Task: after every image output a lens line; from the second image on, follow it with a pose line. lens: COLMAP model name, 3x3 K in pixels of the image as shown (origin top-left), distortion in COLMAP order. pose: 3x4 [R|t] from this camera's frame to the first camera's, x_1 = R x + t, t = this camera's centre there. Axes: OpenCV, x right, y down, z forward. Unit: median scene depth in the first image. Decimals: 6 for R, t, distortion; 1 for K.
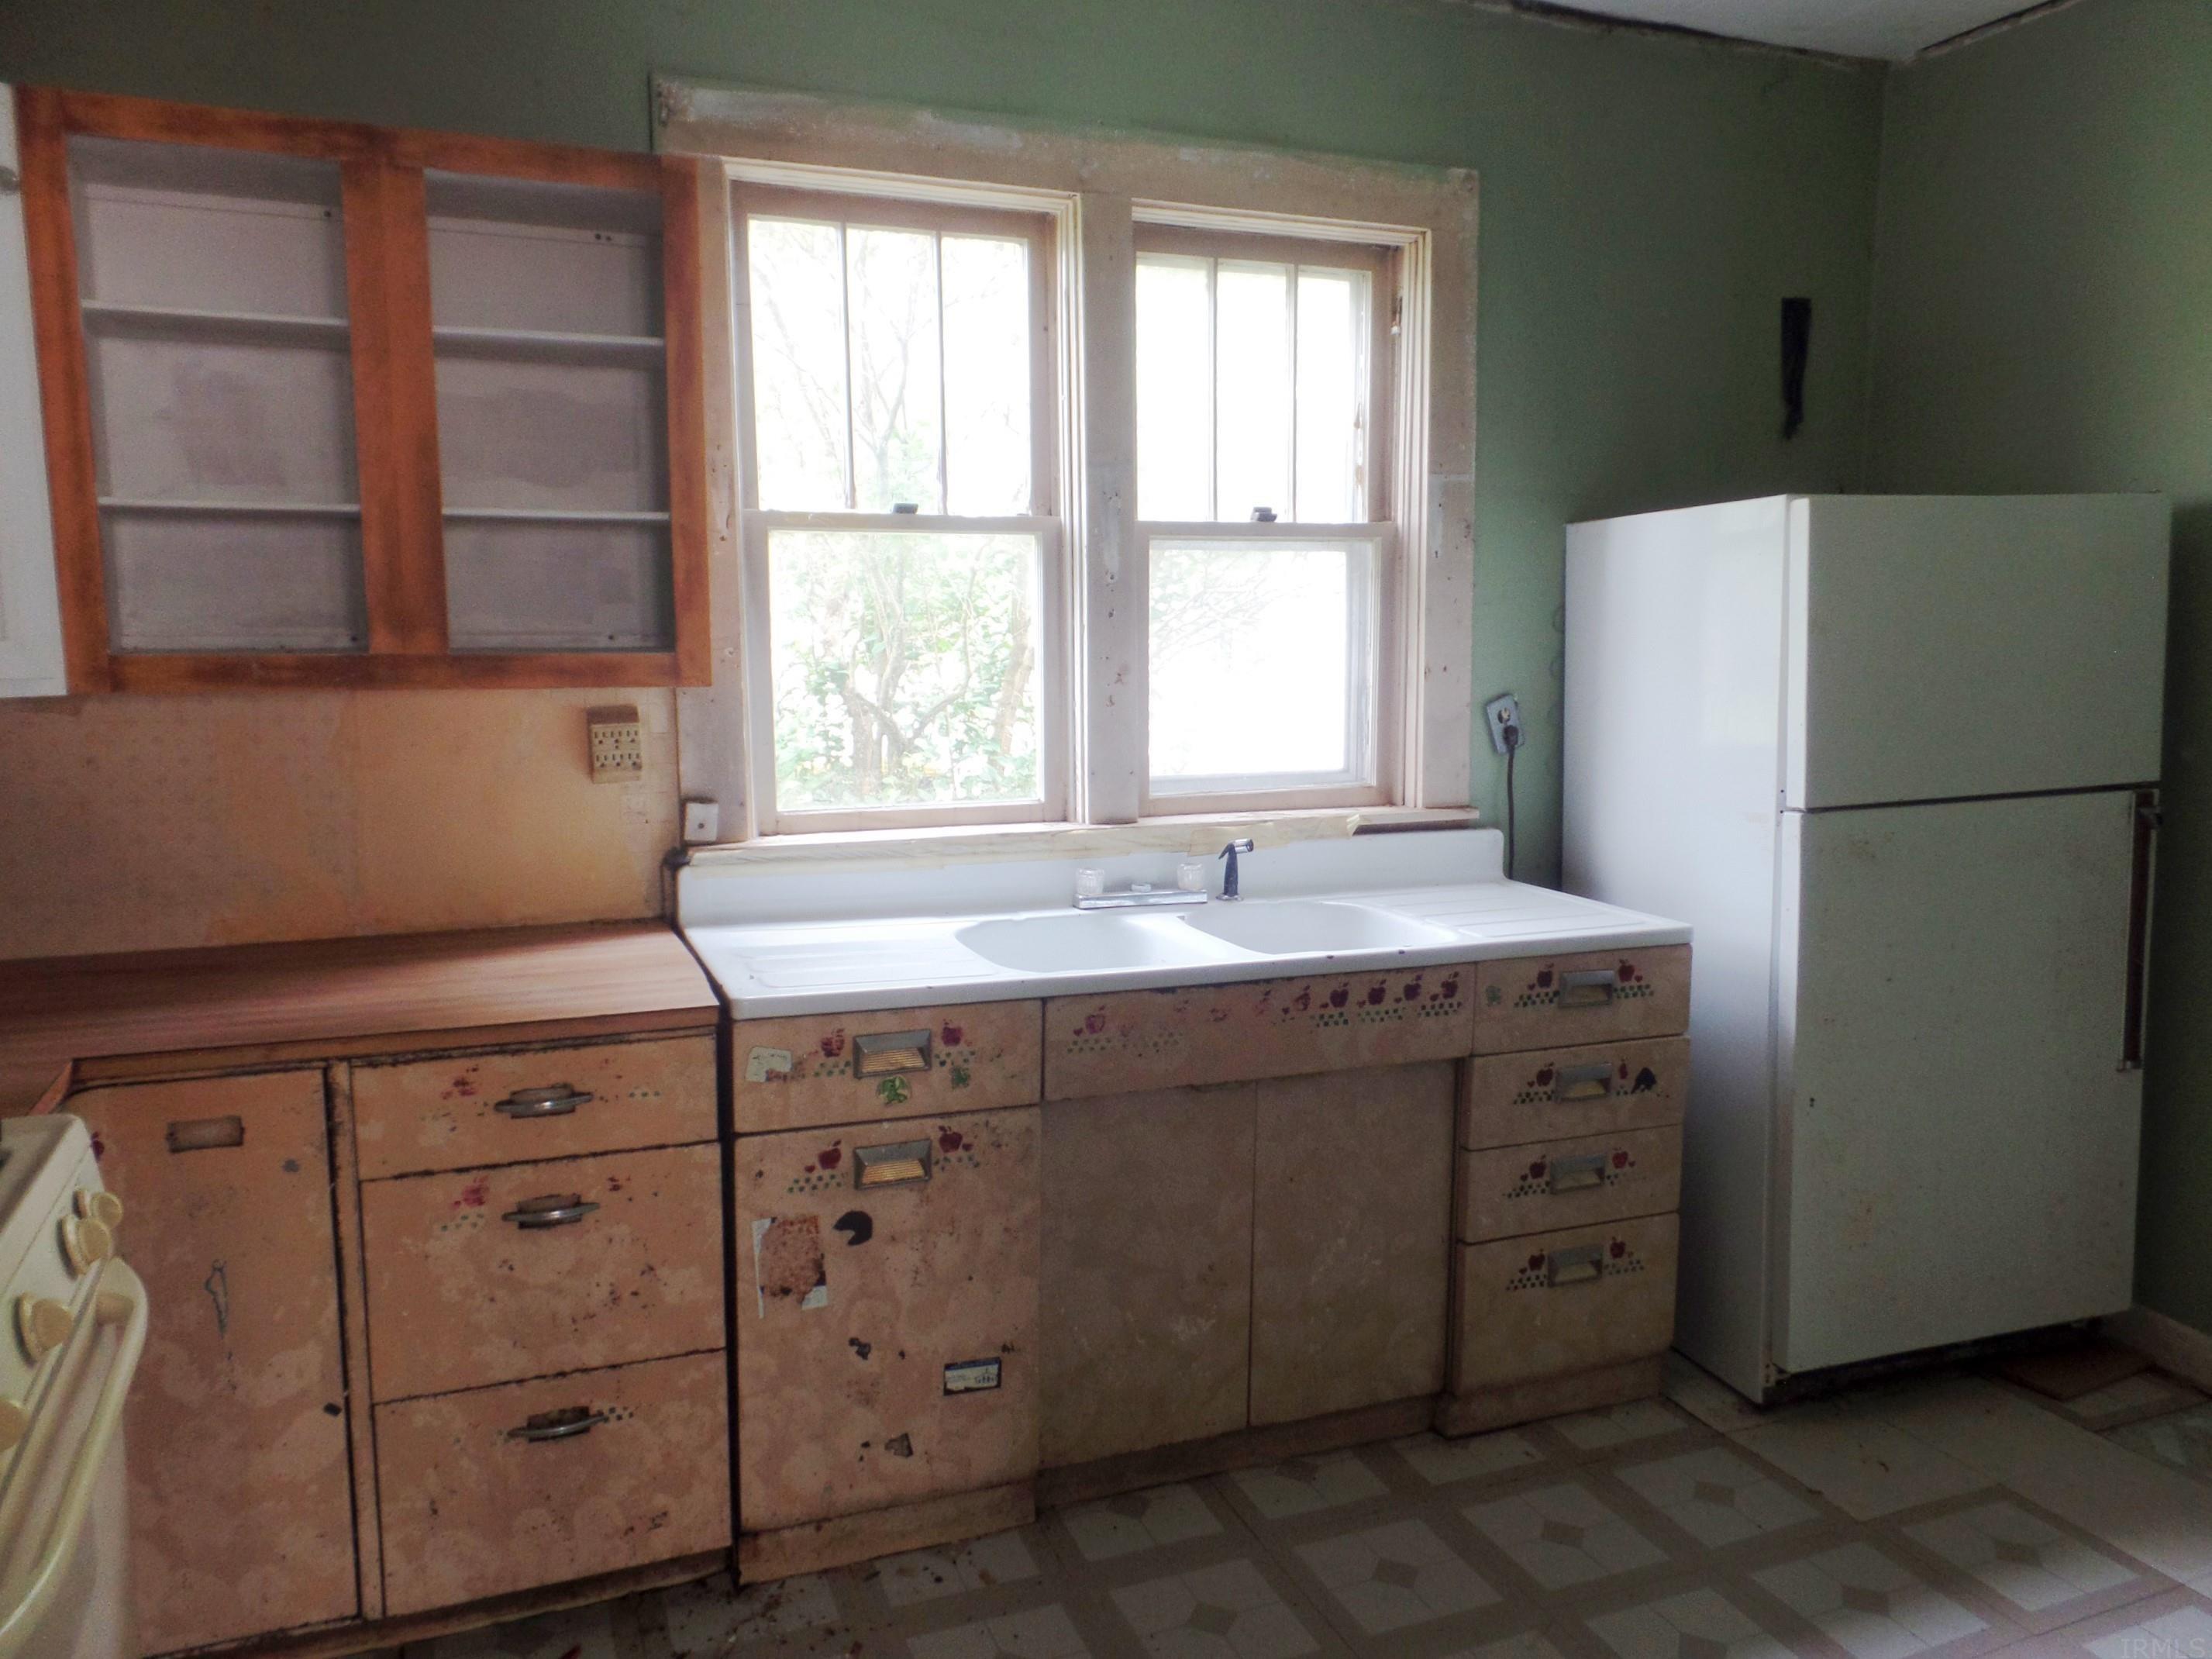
lens RADIAL K [[1575.2, 0, 1115.5], [0, 1575.2, 836.1], [0, 0, 1]] dist [0.001667, 0.000397]
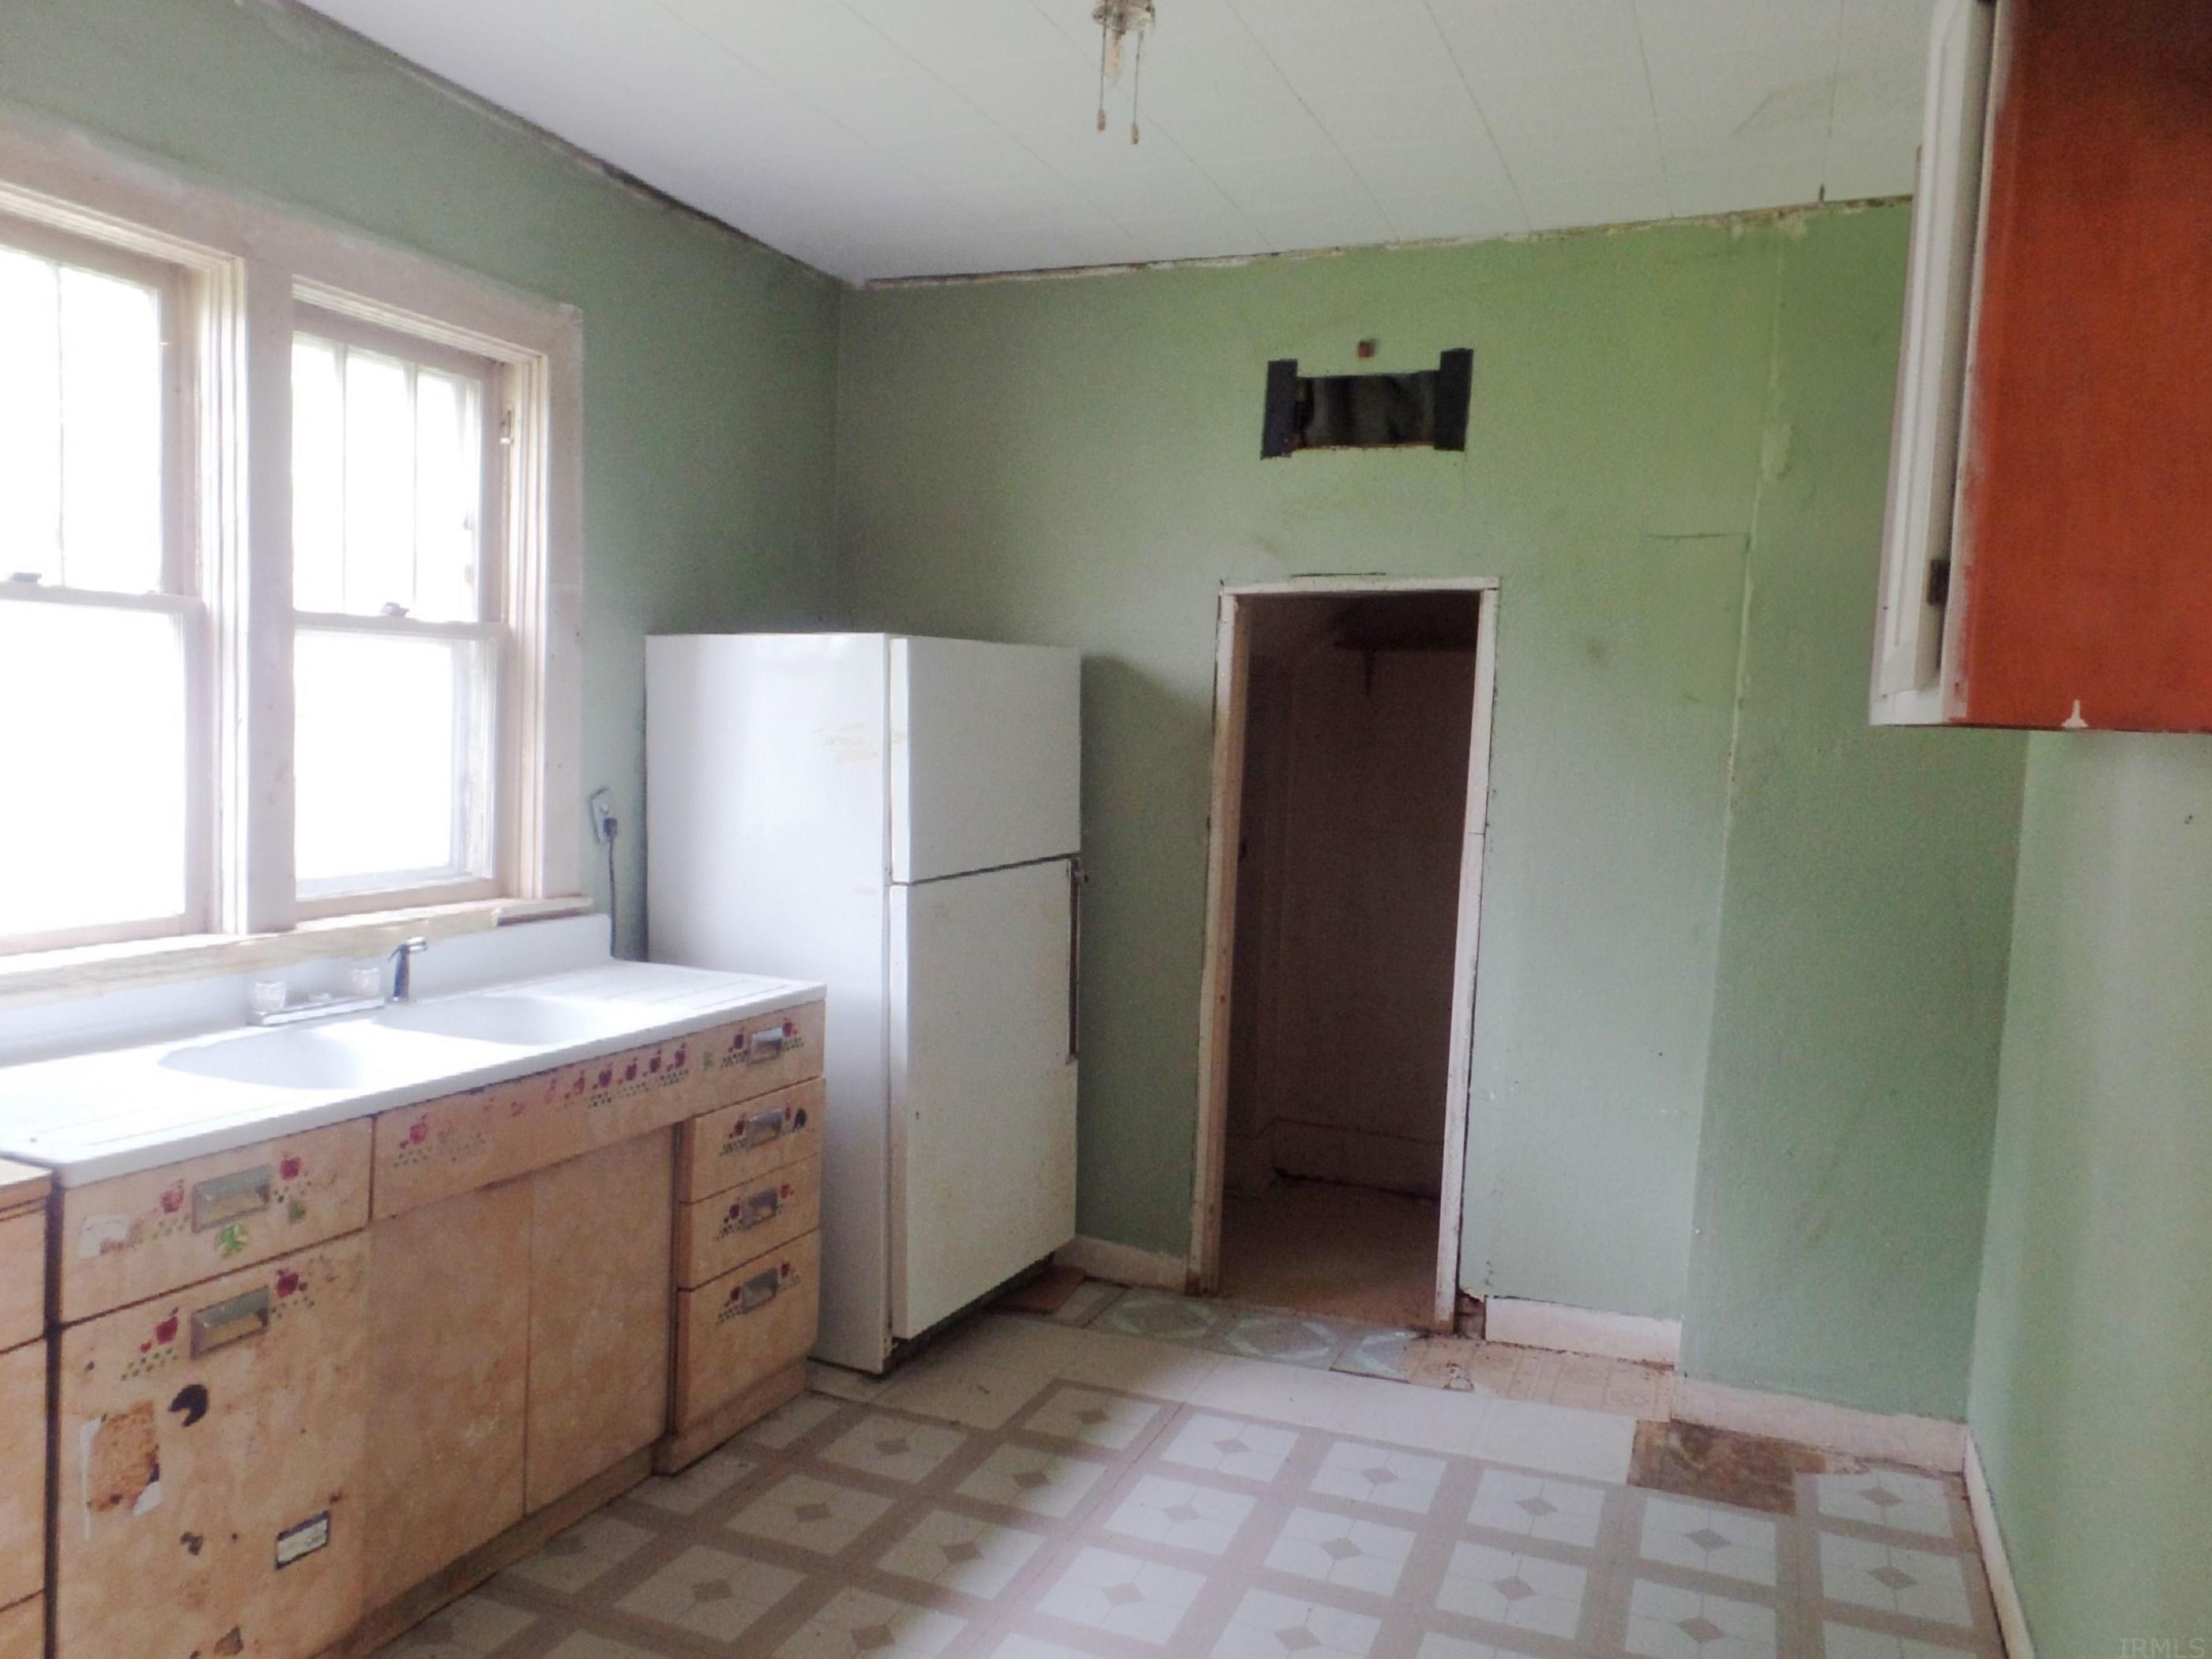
lens RADIAL K [[1609.9, 0, 1106.0], [0, 1609.9, 829.5], [0, 0, 1]] dist [0.005342, 0.005394]
pose [[0.694521, -0.020383, 0.719184, -0.385471], [0.056399, 0.998065, -0.026178, -0.017267], [-0.717259, 0.058742, 0.694326, -0.012654]]
